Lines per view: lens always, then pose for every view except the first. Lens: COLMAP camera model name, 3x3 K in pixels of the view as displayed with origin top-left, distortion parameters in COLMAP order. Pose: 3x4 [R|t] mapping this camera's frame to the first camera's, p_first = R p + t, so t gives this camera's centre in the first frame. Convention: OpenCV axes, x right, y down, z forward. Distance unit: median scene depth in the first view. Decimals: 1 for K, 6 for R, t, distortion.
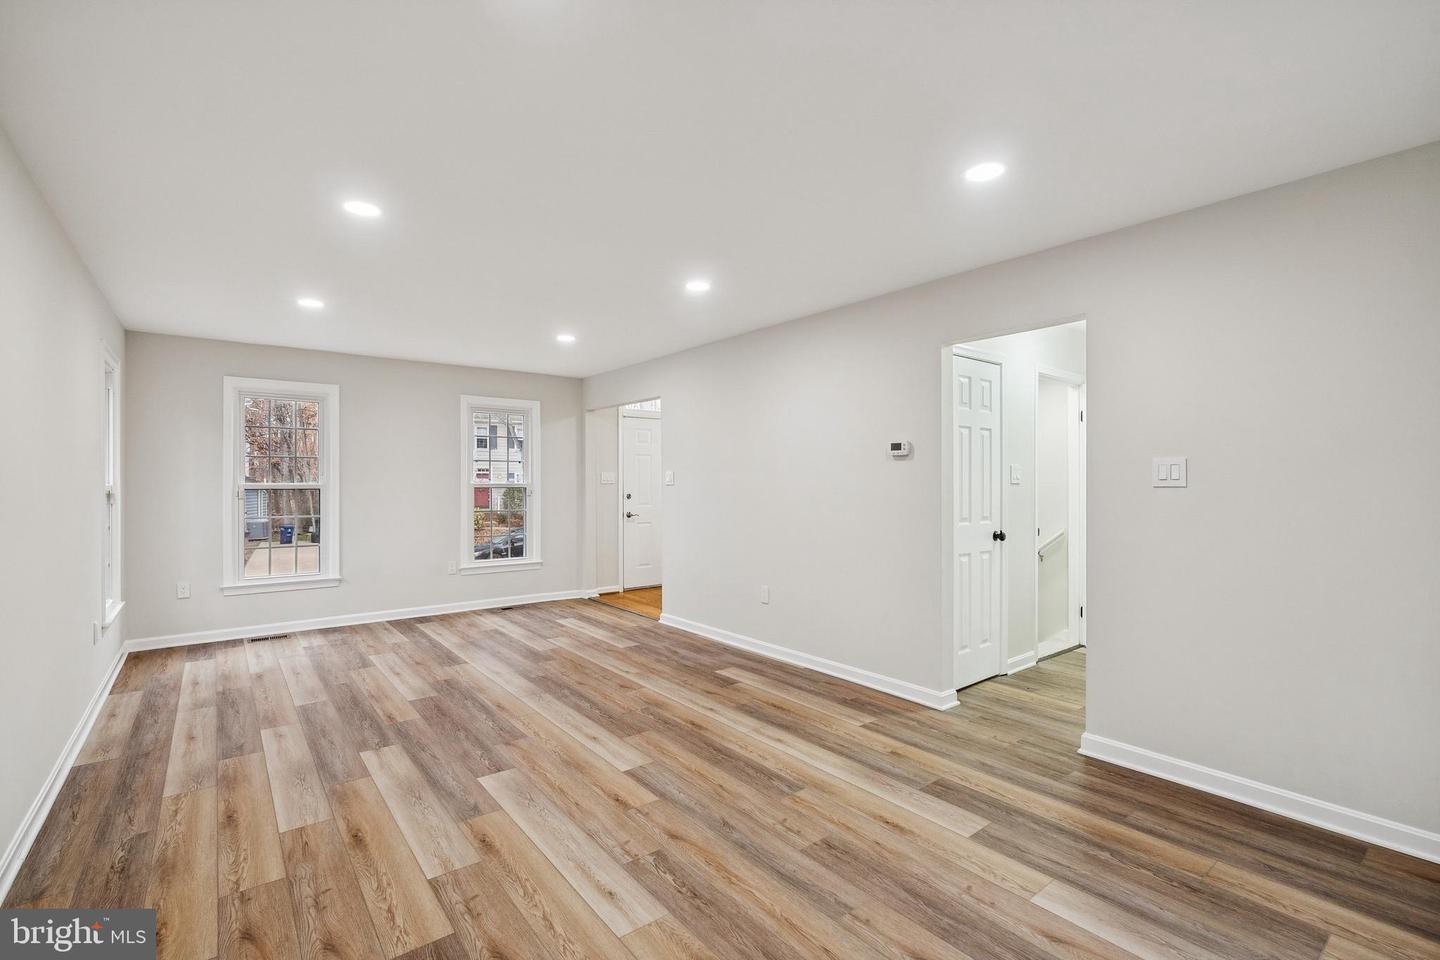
lens RADIAL K [[644.5, 0, 723.0], [0, 644.5, 490.5], [0, 0, 1]] dist [-0.010142, 0.002263]
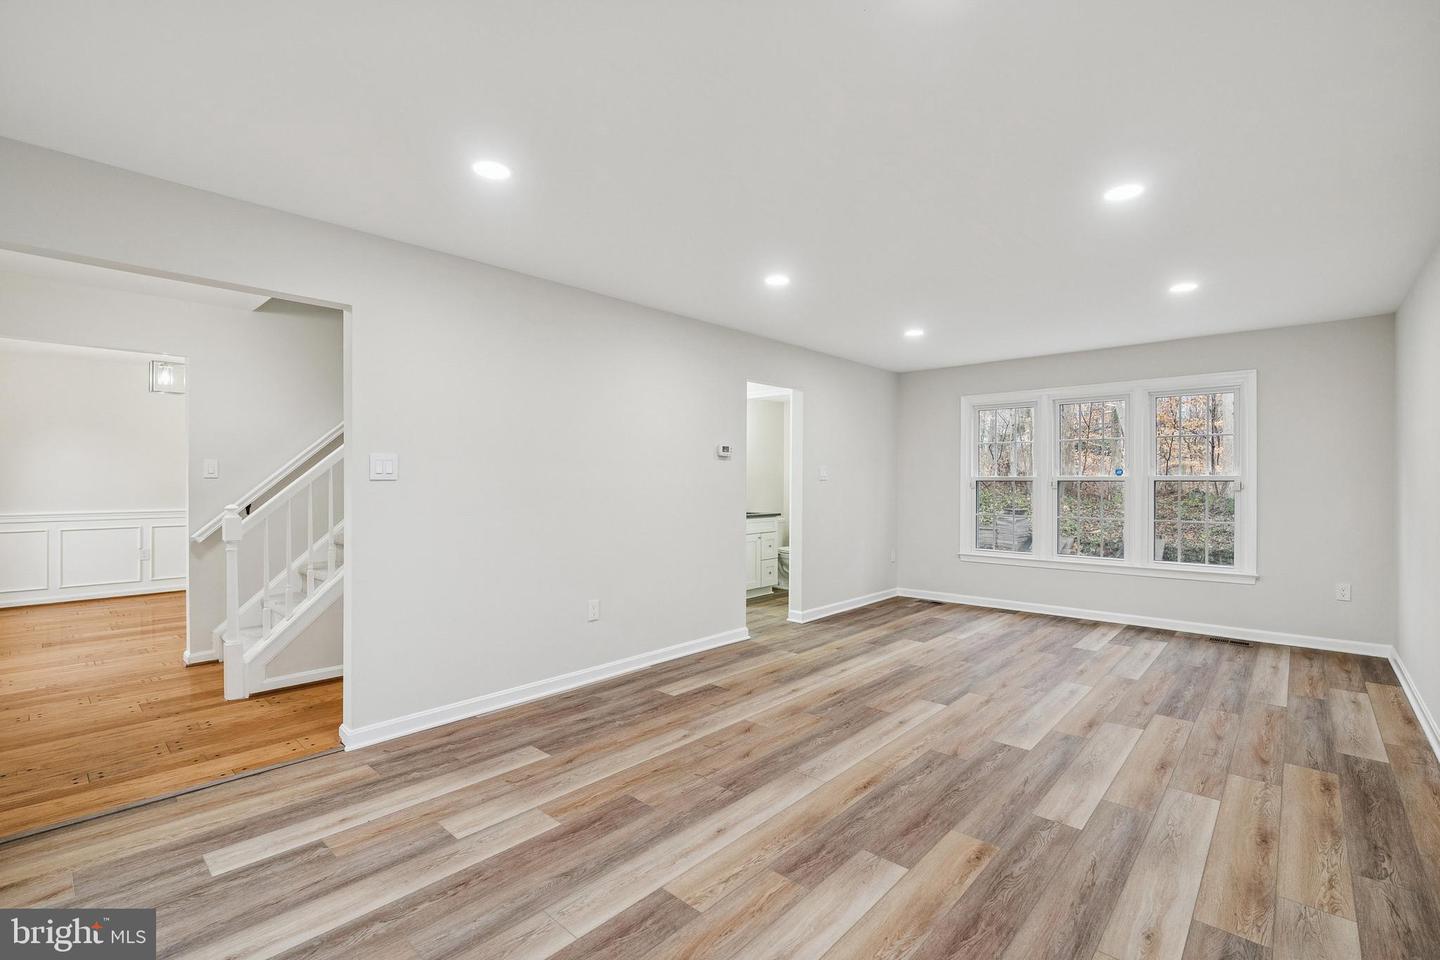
lens RADIAL K [[644.5, 0, 719.5], [0, 644.5, 470.3], [0, 0, 1]] dist [-0.010142, 0.002263]
pose [[-0.164119, 0.013545, 0.986348, -1.117036], [0.008513, 0.999888, -0.012315, -0.010852], [-0.986404, 0.006375, -0.164216, 1.379234]]
